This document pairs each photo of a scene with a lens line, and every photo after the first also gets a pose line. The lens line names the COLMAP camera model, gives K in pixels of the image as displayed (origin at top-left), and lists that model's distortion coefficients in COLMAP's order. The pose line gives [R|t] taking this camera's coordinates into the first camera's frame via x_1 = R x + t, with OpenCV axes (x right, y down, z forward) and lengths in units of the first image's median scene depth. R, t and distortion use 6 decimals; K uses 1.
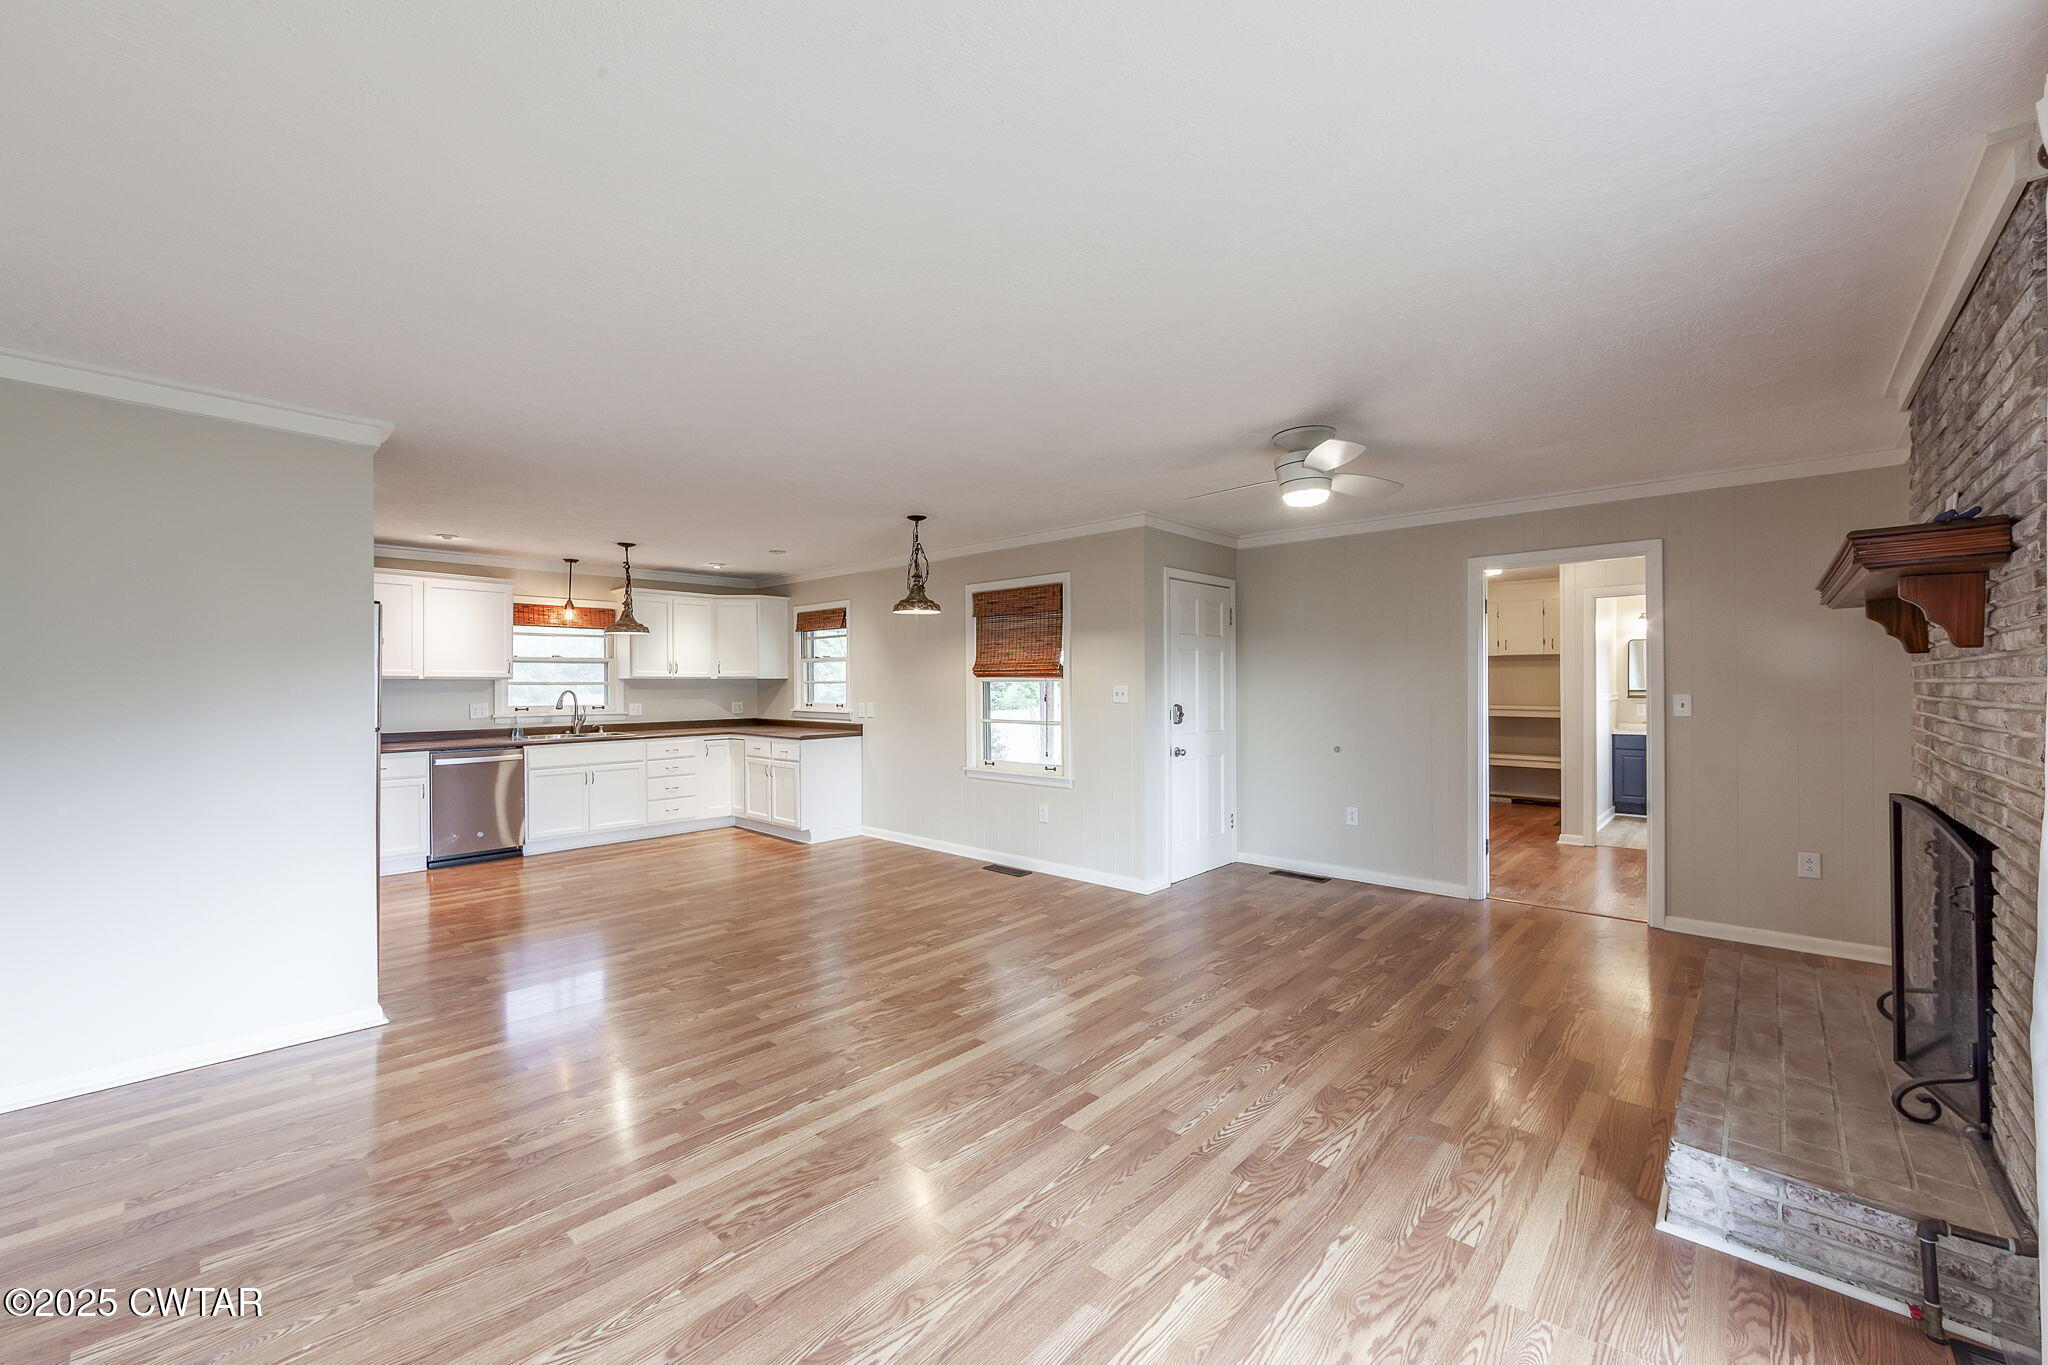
lens RADIAL K [[803.9, 0, 1023.7], [0, 803.9, 687.4], [0, 0, 1]] dist [-0.005240, 0.000352]
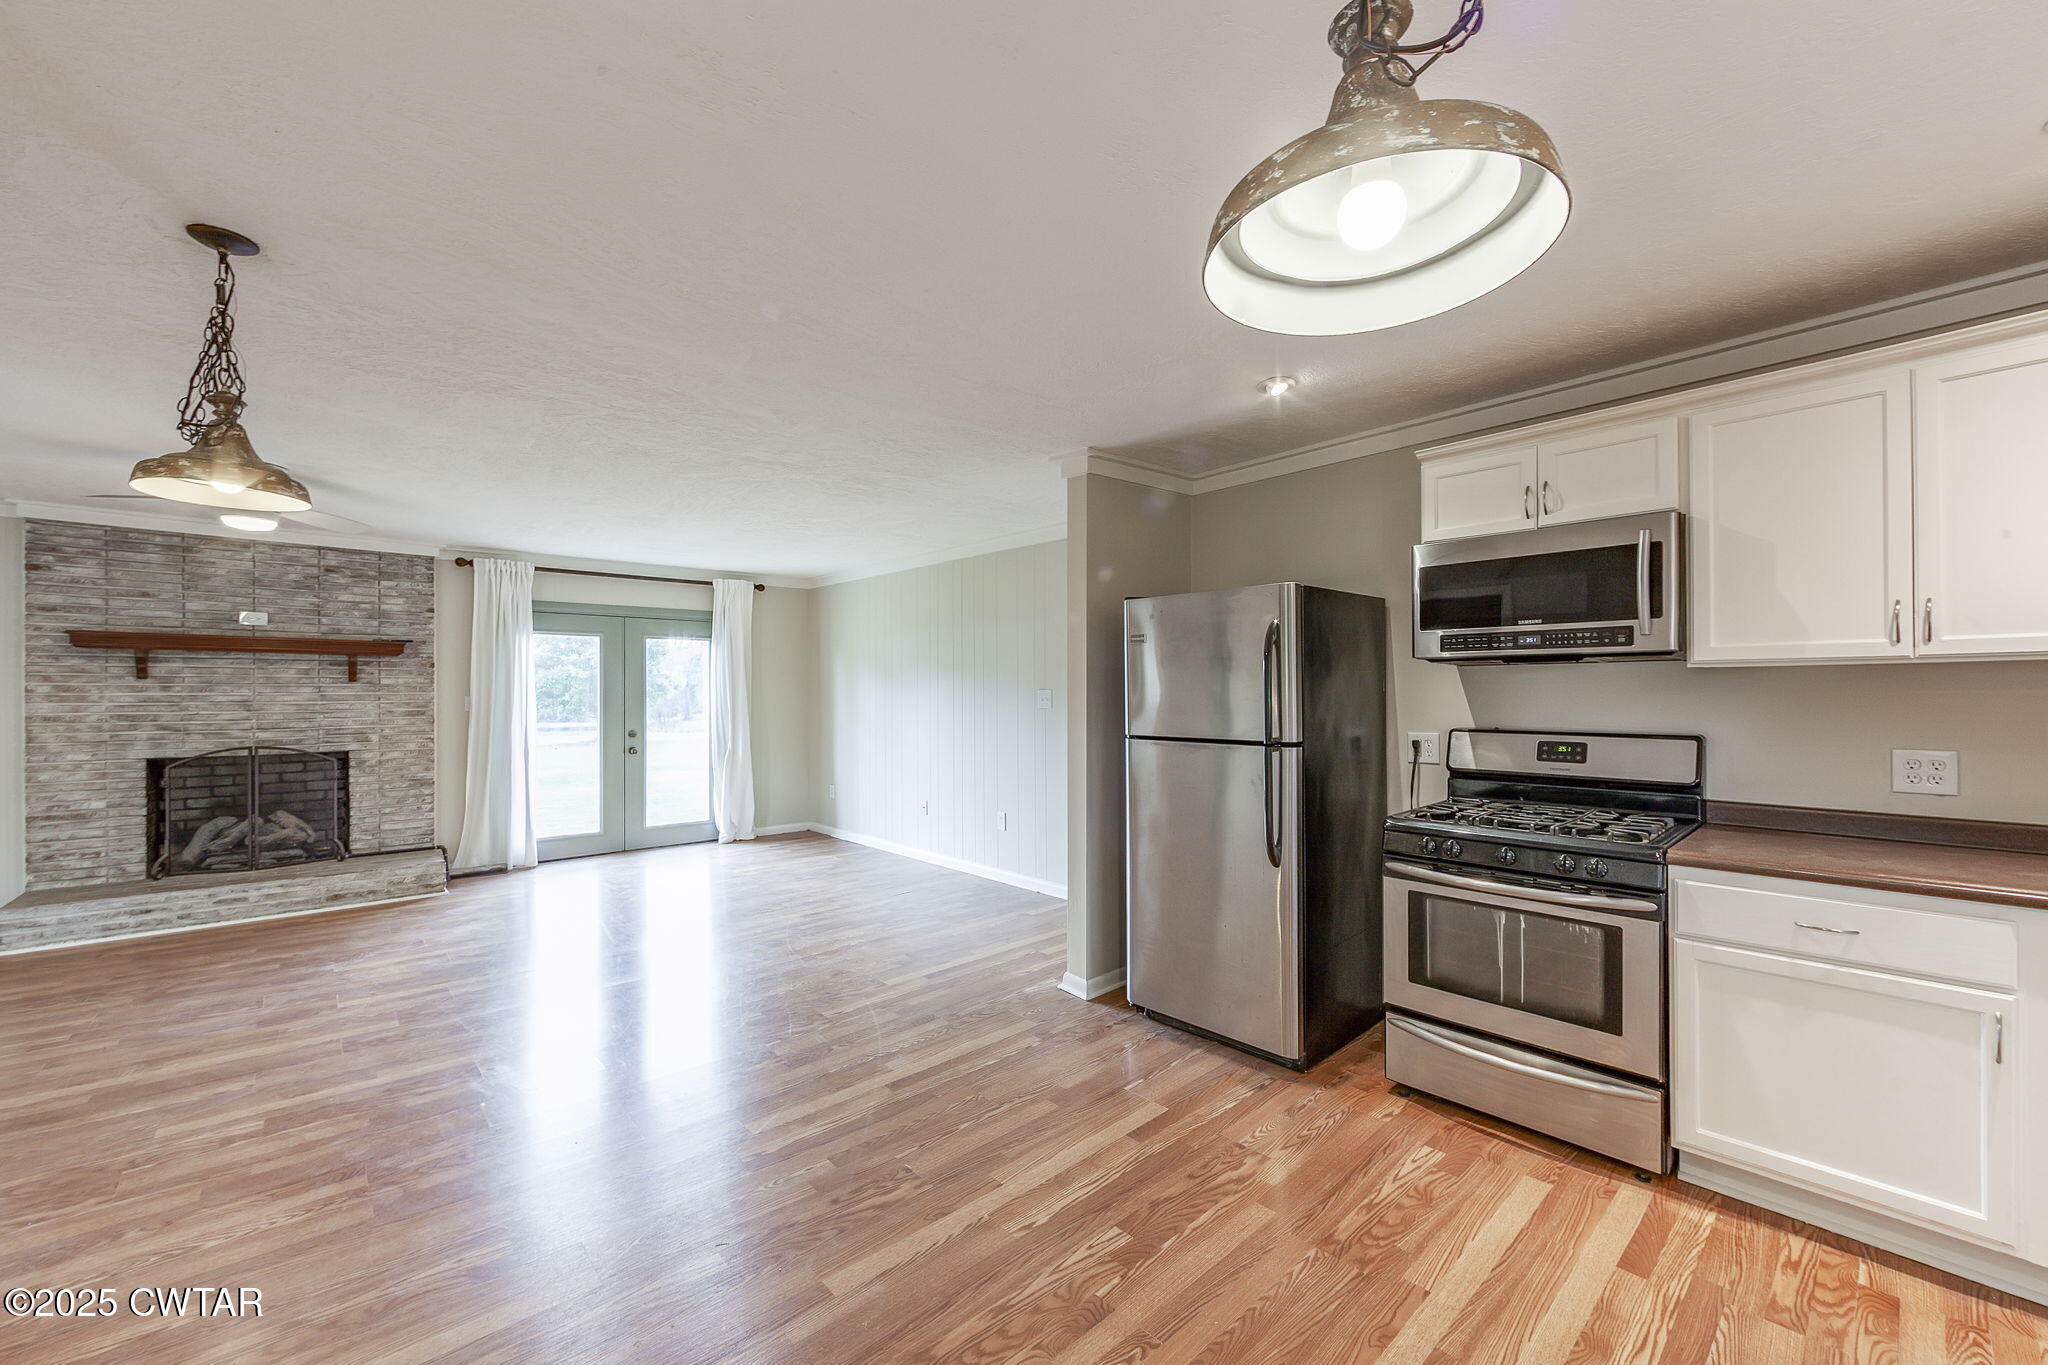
lens RADIAL K [[803.9, 0, 1022.8], [0, 803.9, 689.3], [0, 0, 1]] dist [-0.005240, 0.000352]
pose [[-0.996584, 0.009668, 0.082020, -0.482659], [0.009665, 0.999953, -0.000429, -0.000149], [-0.082020, 0.000366, -0.996631, 1.230286]]
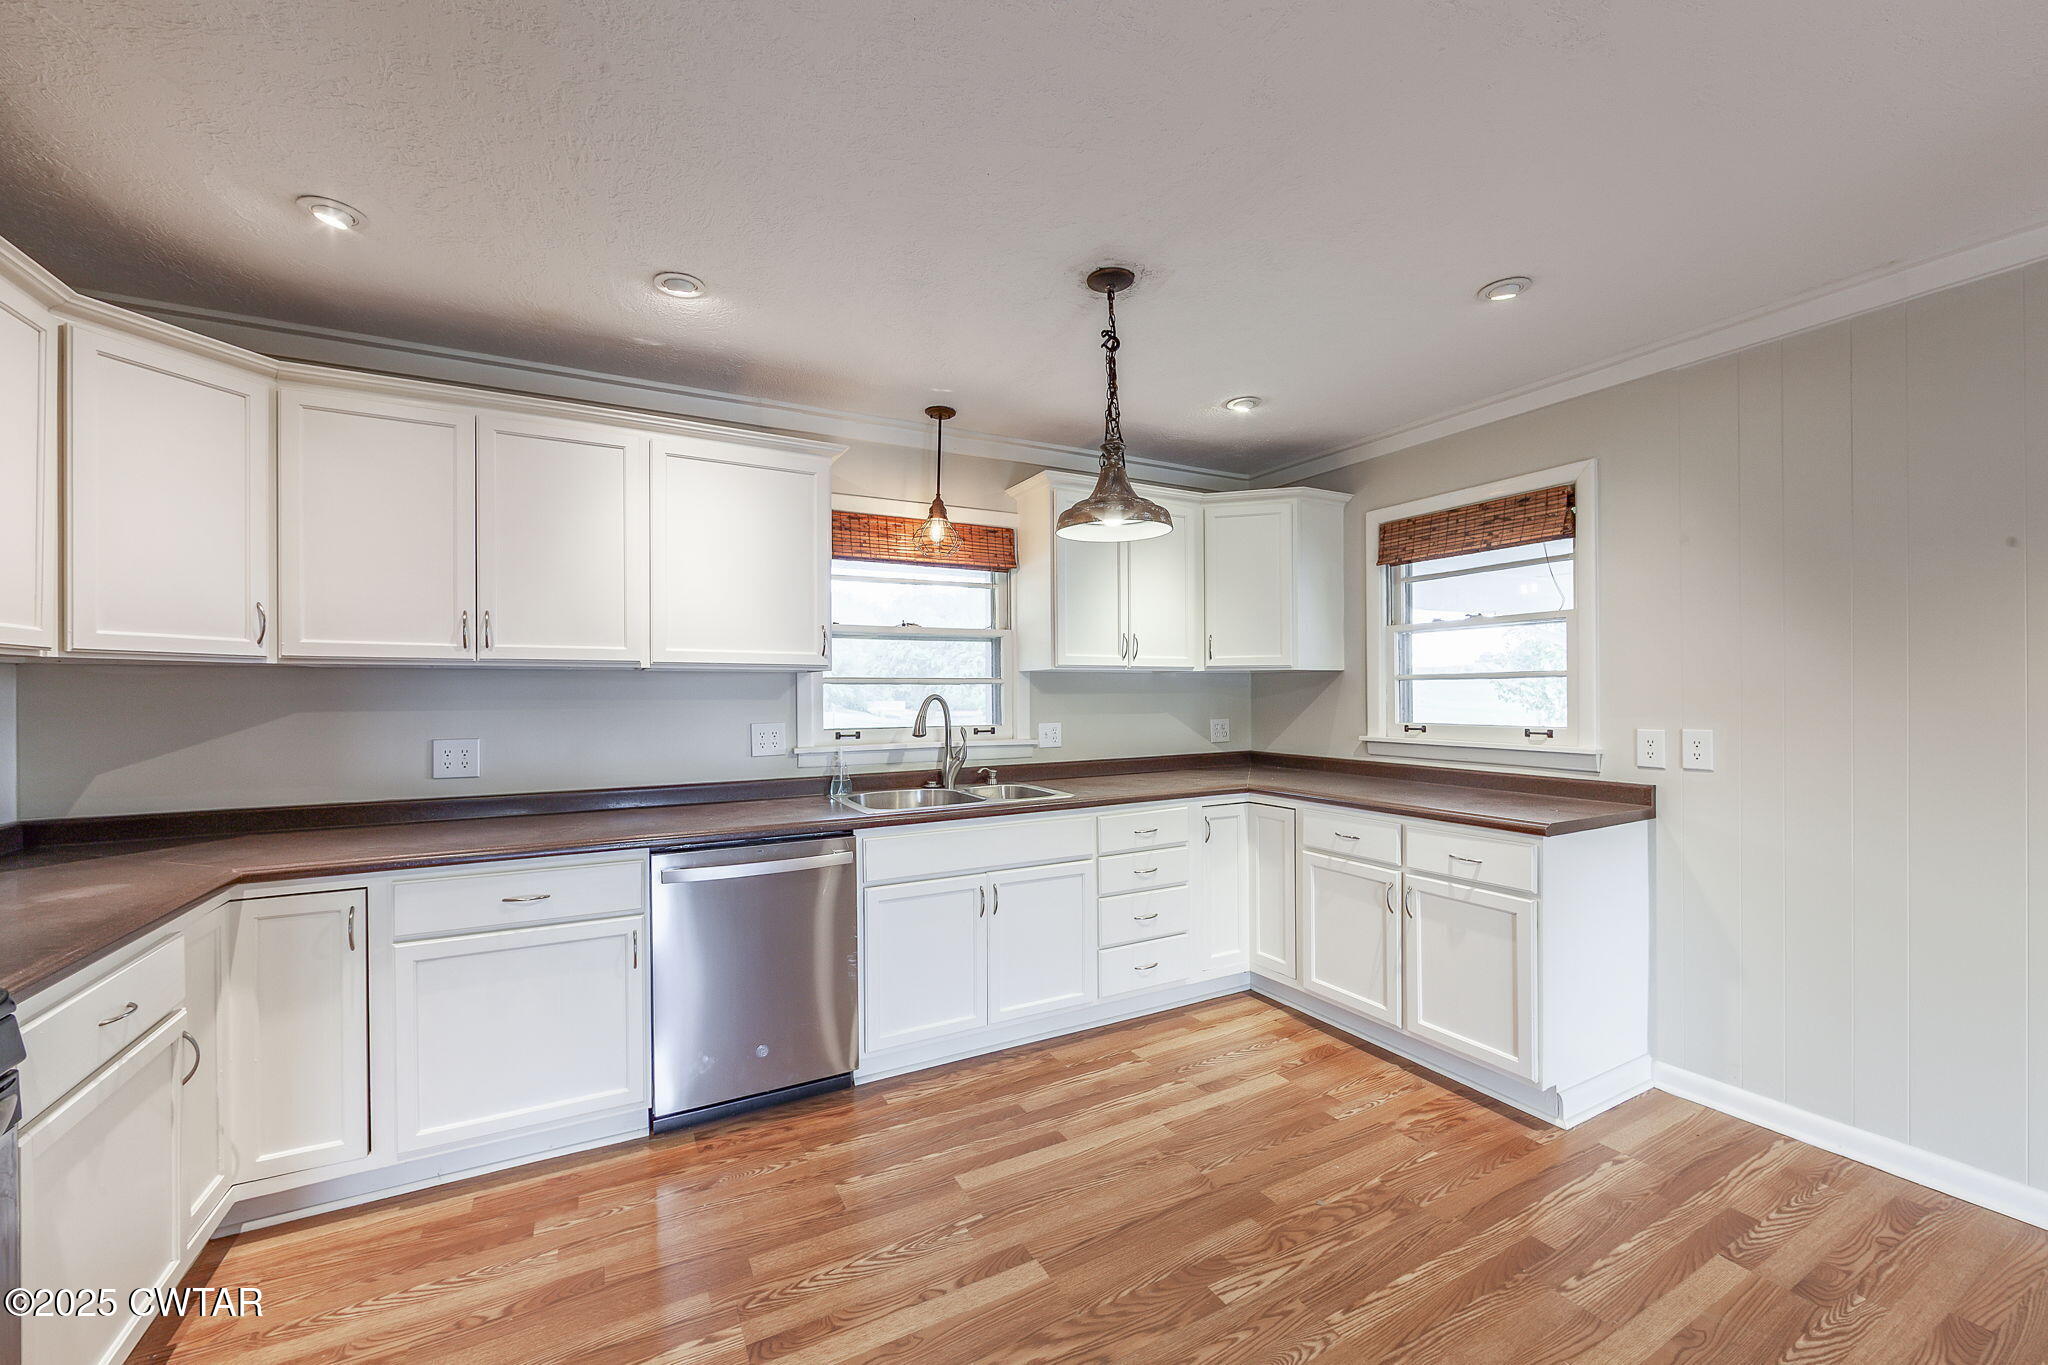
lens RADIAL K [[803.9, 0, 1016.2], [0, 803.9, 692.1], [0, 0, 1]] dist [-0.005240, 0.000352]
pose [[0.947678, -0.001312, -0.319226, -0.473278], [0.000351, 0.999995, -0.003068, 0.004620], [0.319229, 0.002795, 0.947673, 0.725956]]
